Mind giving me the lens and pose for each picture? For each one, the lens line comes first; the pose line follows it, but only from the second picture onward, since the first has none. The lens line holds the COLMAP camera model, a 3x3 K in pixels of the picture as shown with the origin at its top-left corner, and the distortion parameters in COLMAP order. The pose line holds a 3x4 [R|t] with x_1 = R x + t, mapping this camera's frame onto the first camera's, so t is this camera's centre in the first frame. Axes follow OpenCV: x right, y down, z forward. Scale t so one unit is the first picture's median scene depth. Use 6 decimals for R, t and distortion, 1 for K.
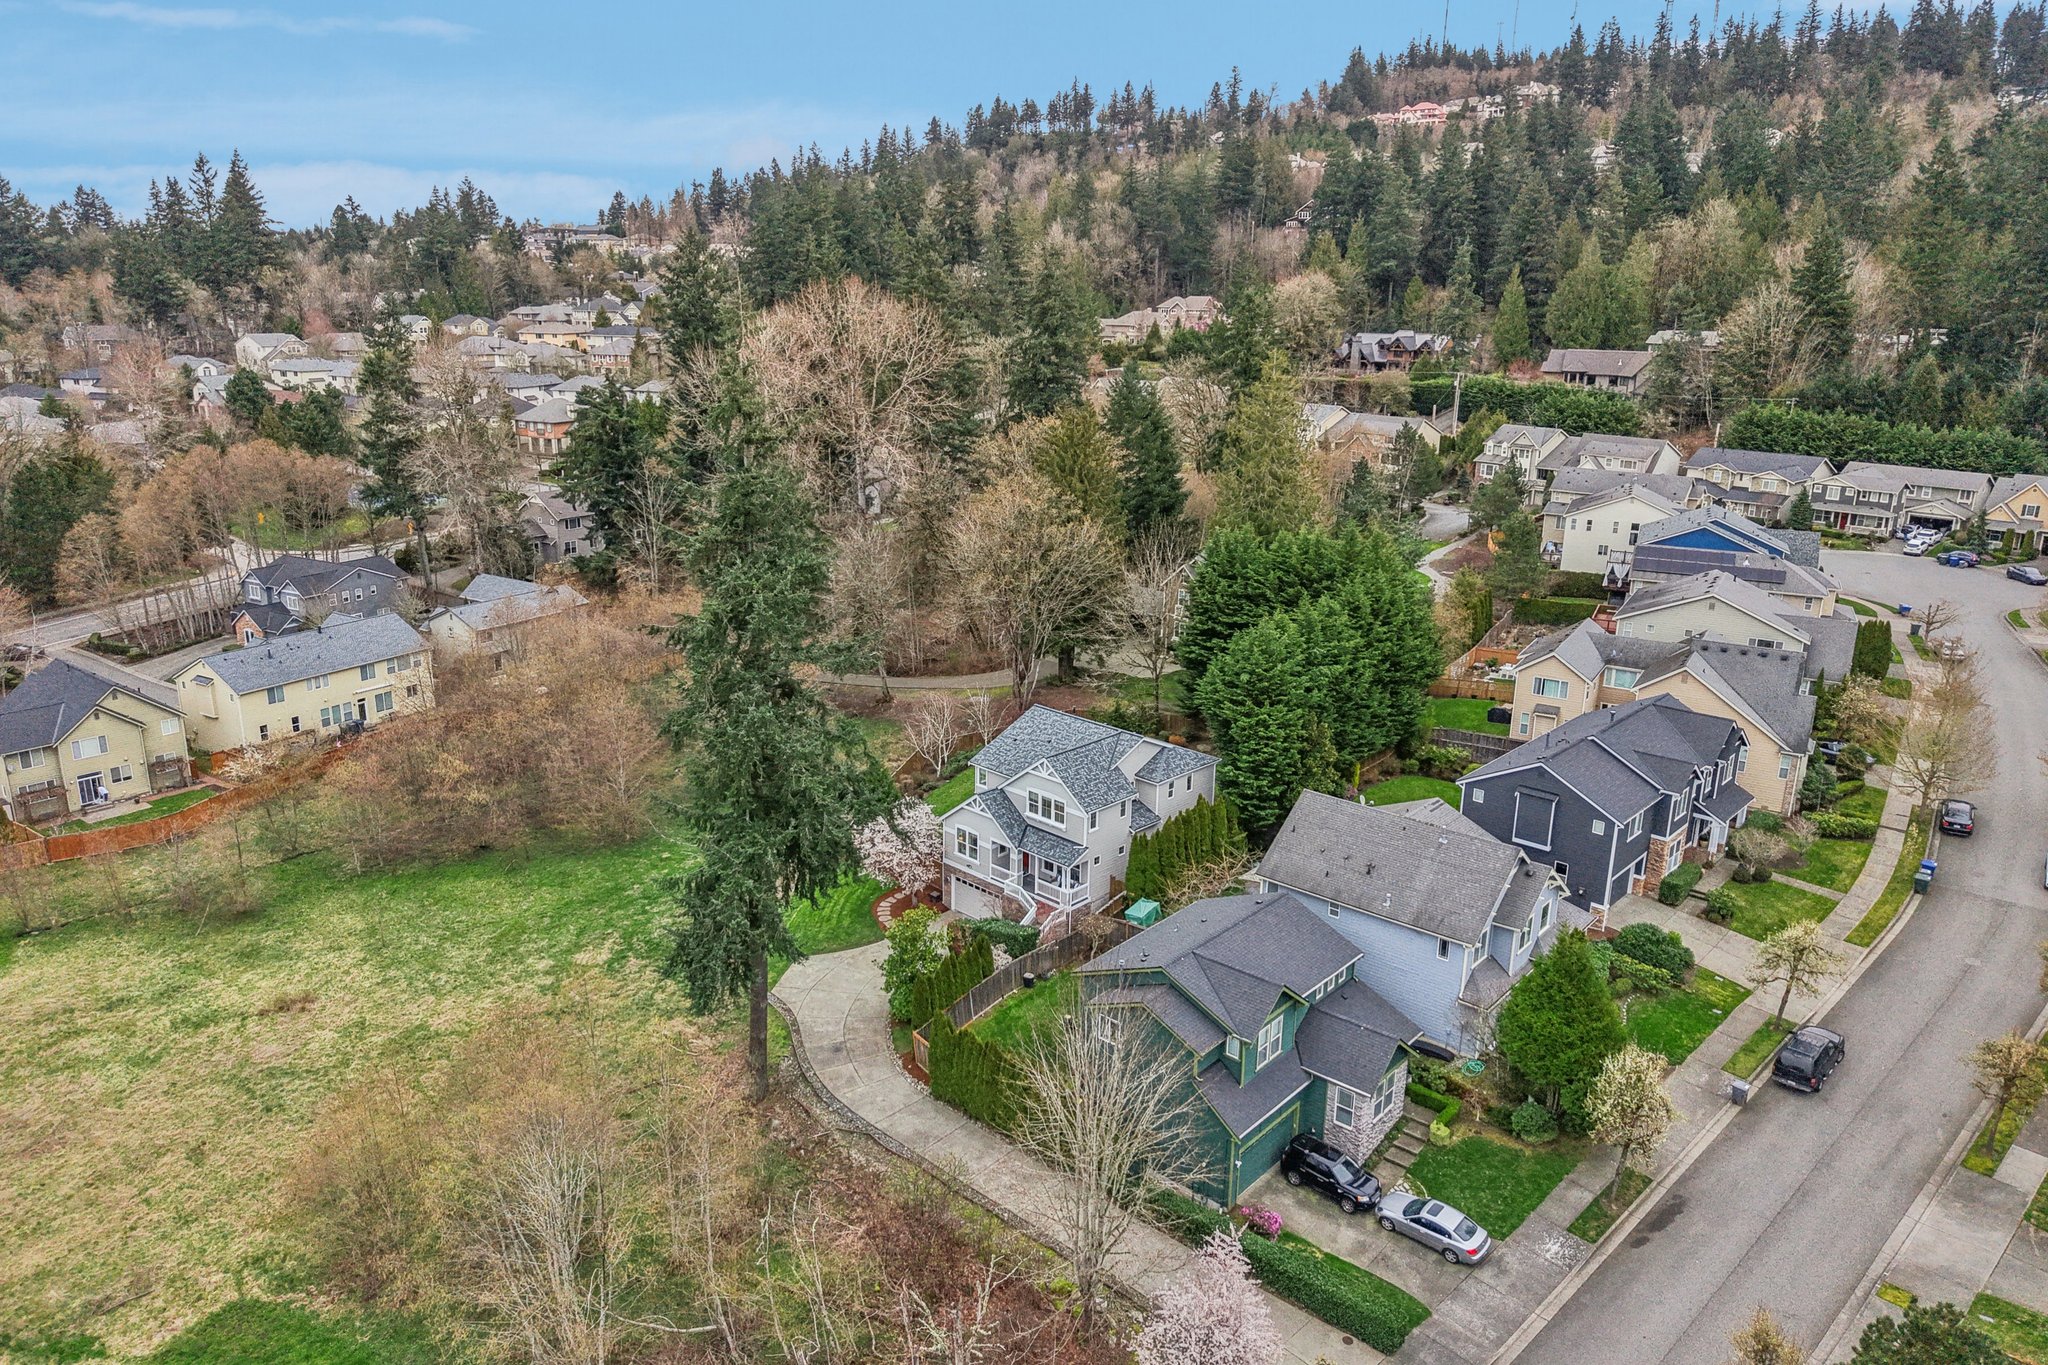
lens RADIAL K [[1358.5, 0, 1018.0], [0, 1358.5, 682.7], [0, 0, 1]] dist [0.021357, -0.019425]
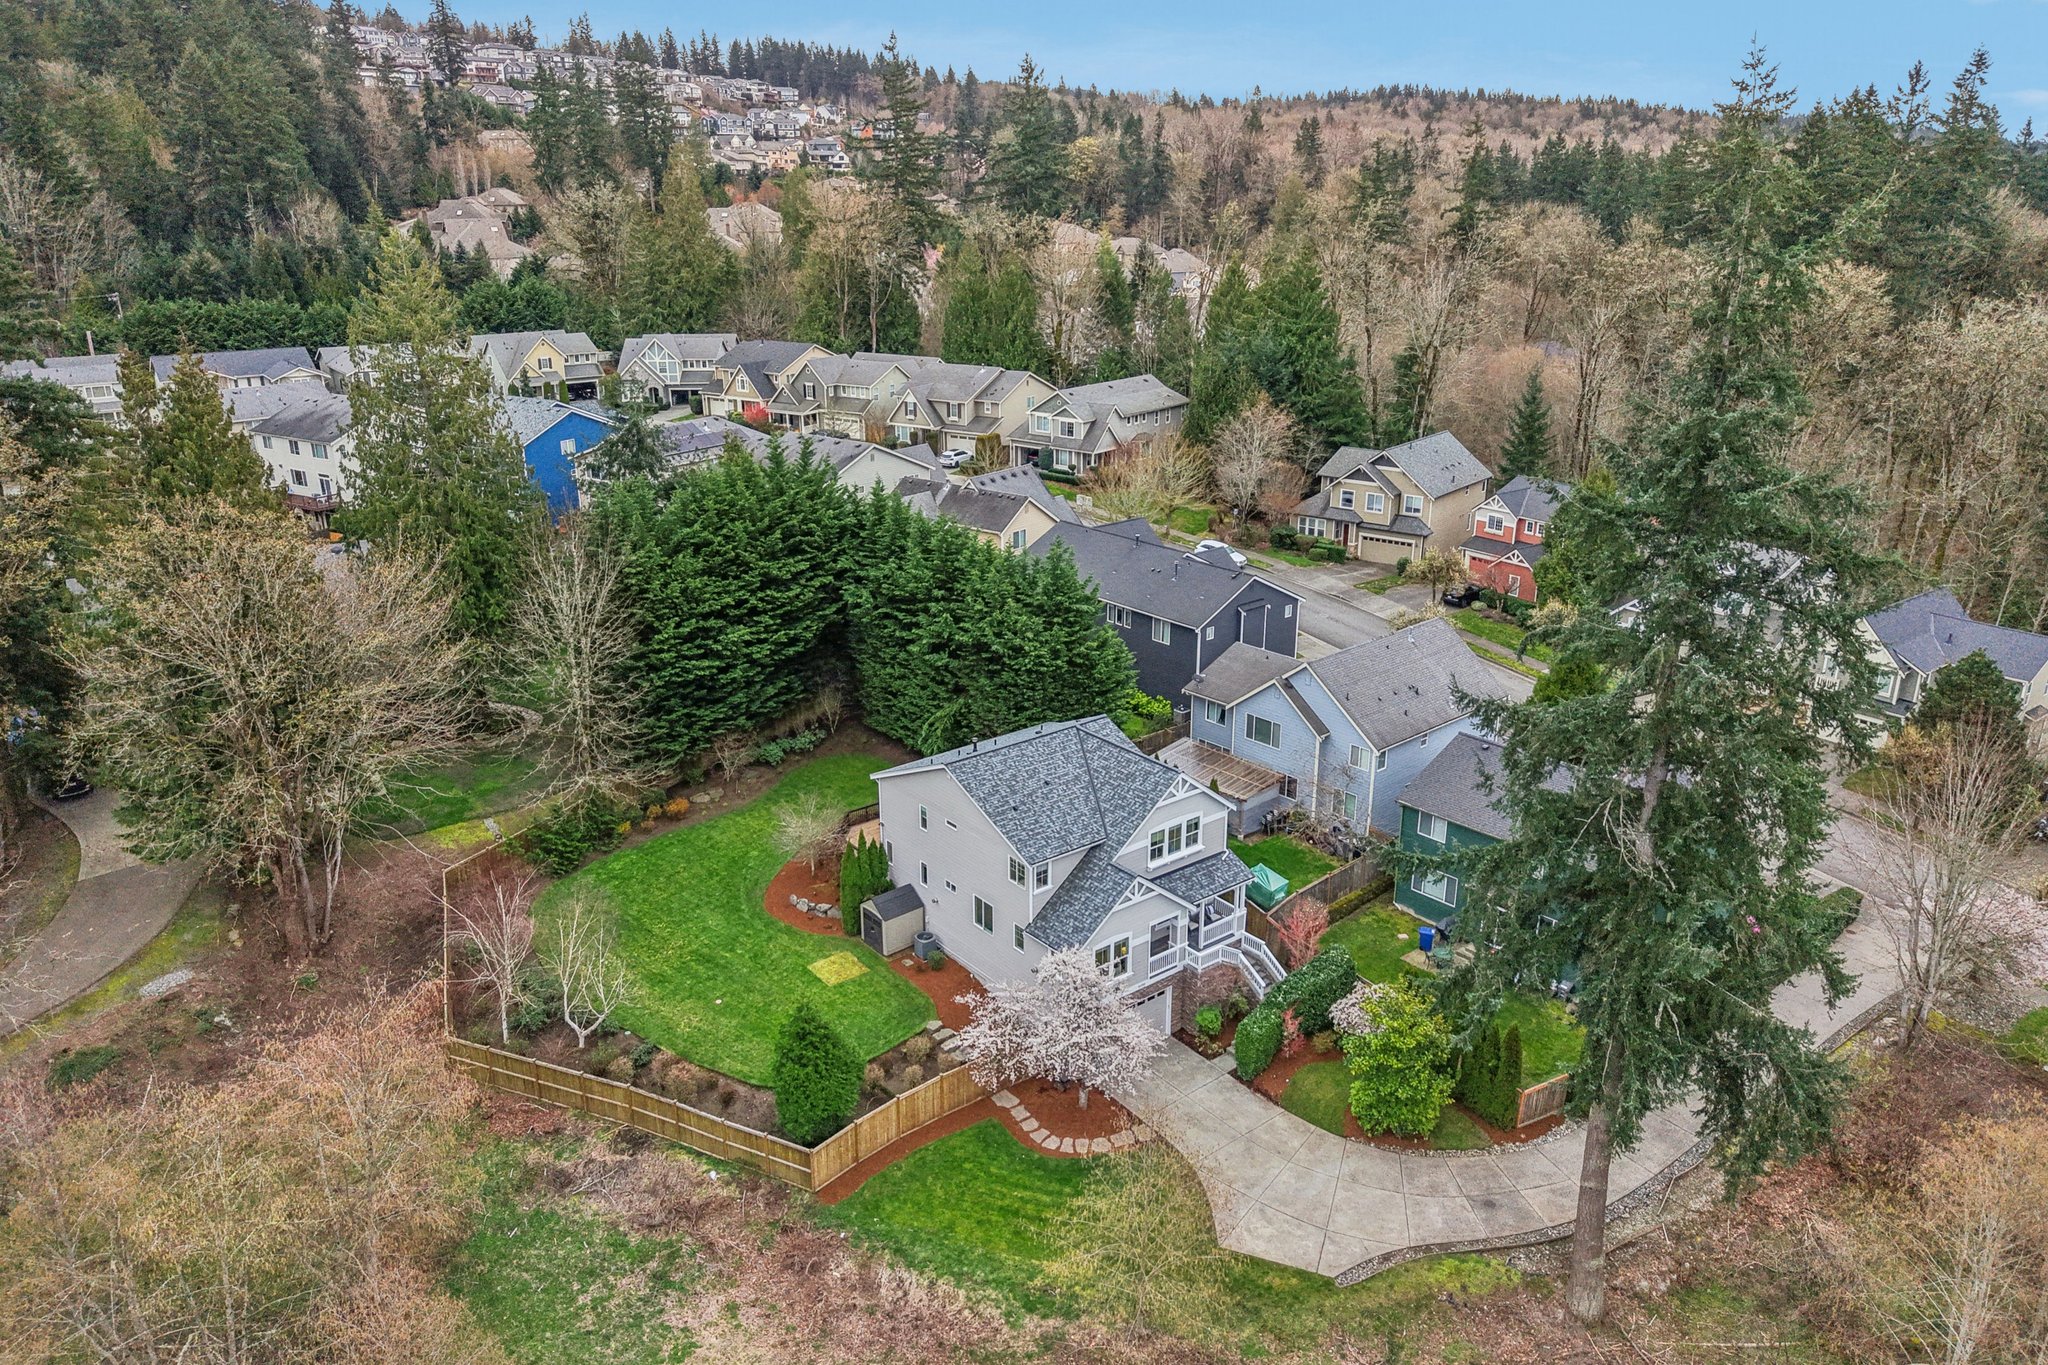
lens RADIAL K [[1358.5, 0, 1002.8], [0, 1358.5, 737.7], [0, 0, 1]] dist [0.021357, -0.019425]
pose [[0.138432, -0.384509, 0.912682, -0.625570], [0.284557, 0.898139, 0.335222, -0.223052], [-0.948612, 0.213304, 0.233746, 0.899790]]
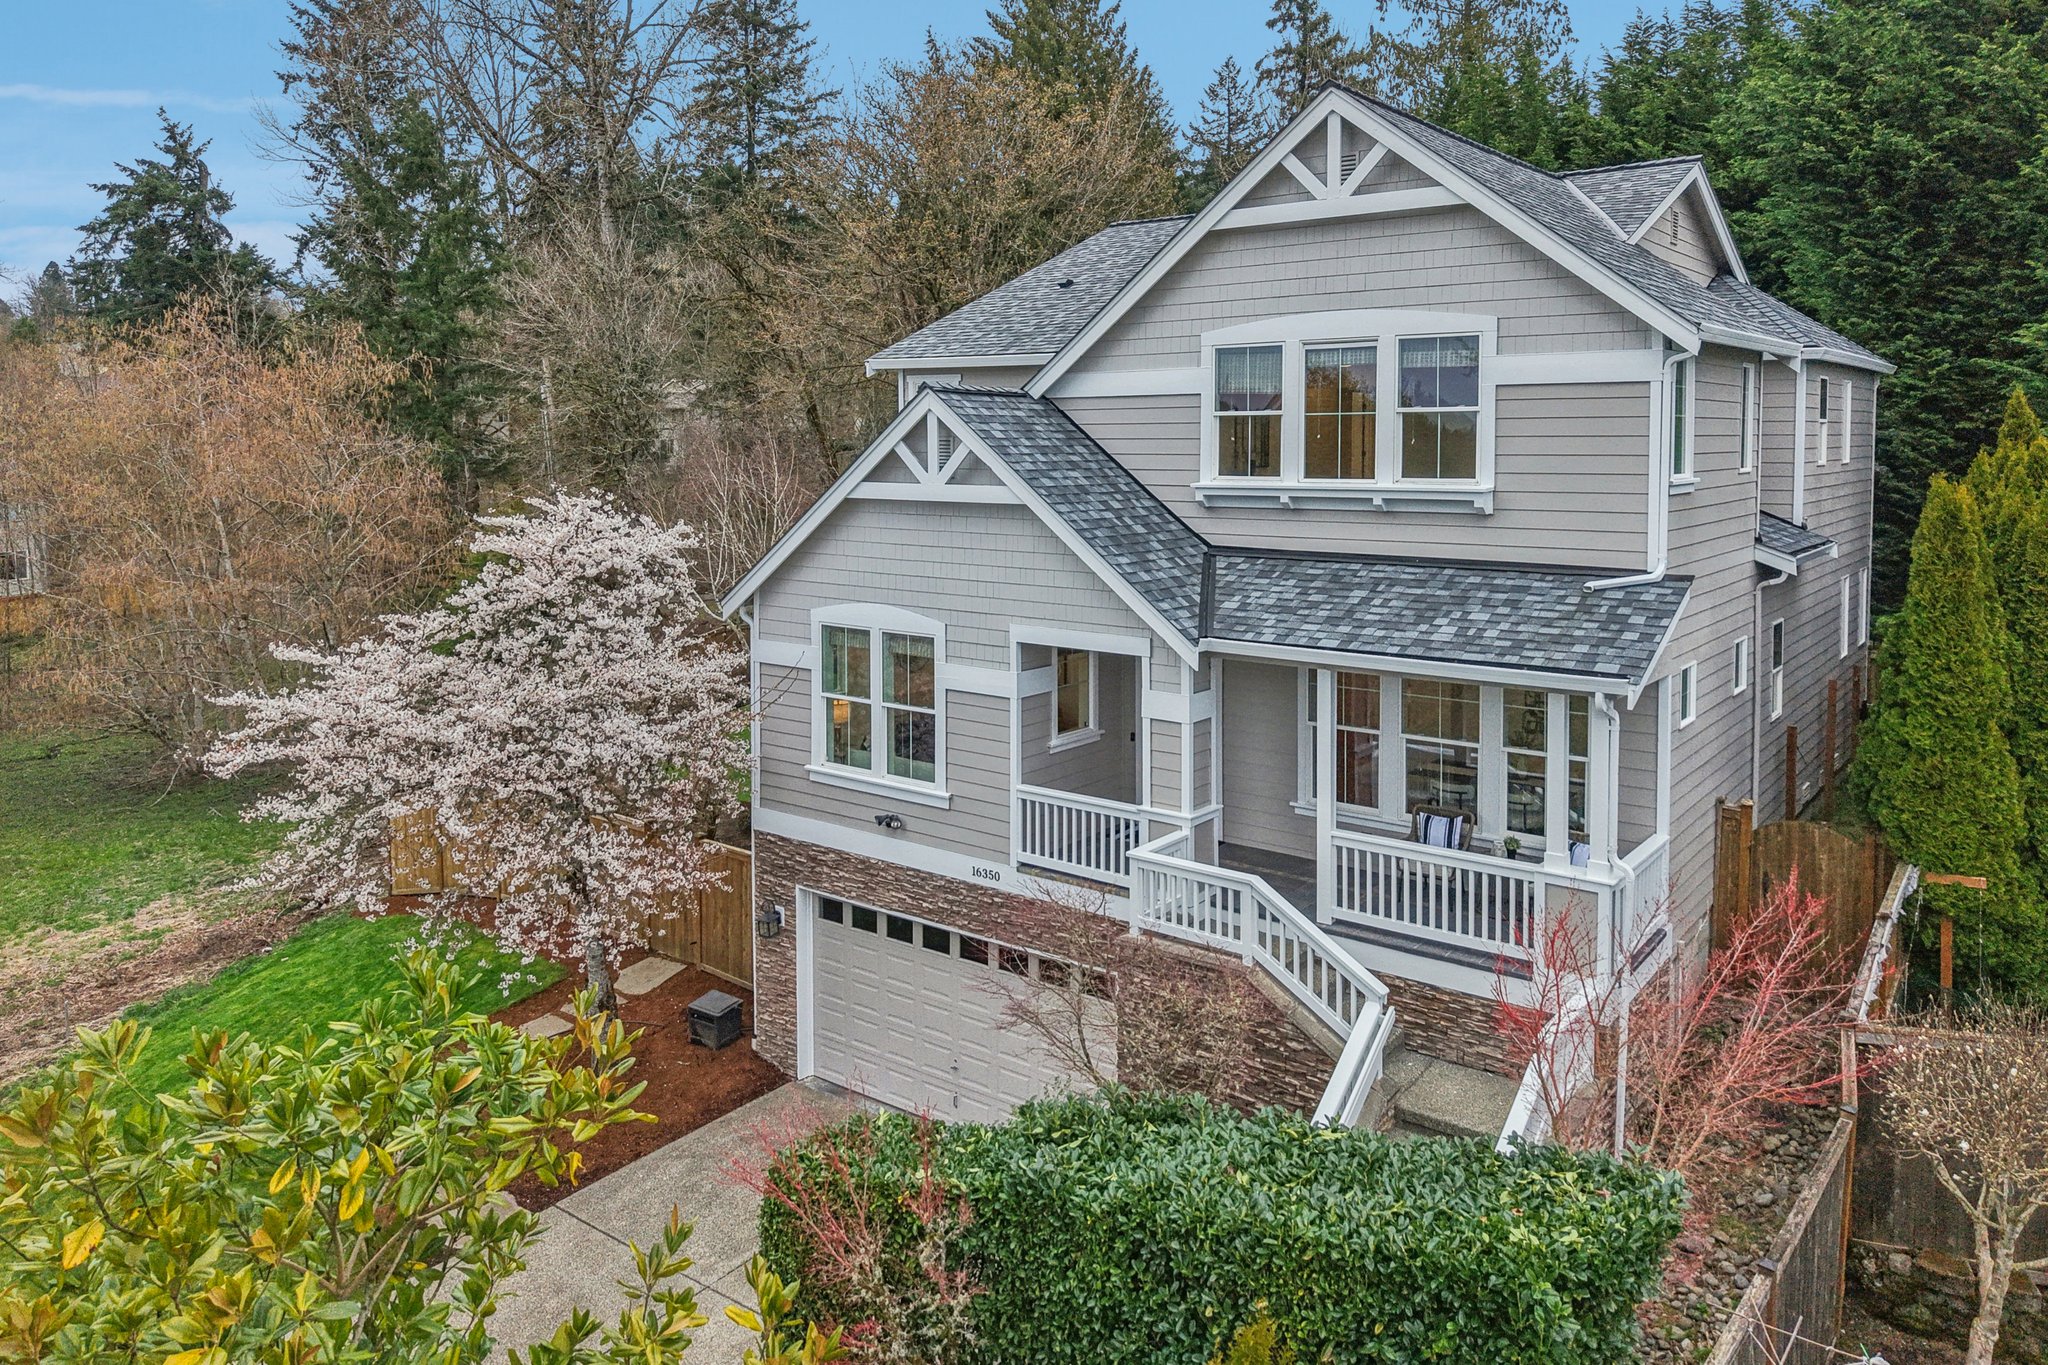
lens RADIAL K [[1432.7, 0, 1008.9], [0, 1432.7, 521.9], [0, 0, 1]] dist [0.030386, -0.027606]
pose [[0.994881, -0.024799, 0.097968, -0.039344], [0.045473, 0.975593, -0.214826, 0.142393], [-0.090249, 0.218181, 0.971726, 0.821729]]
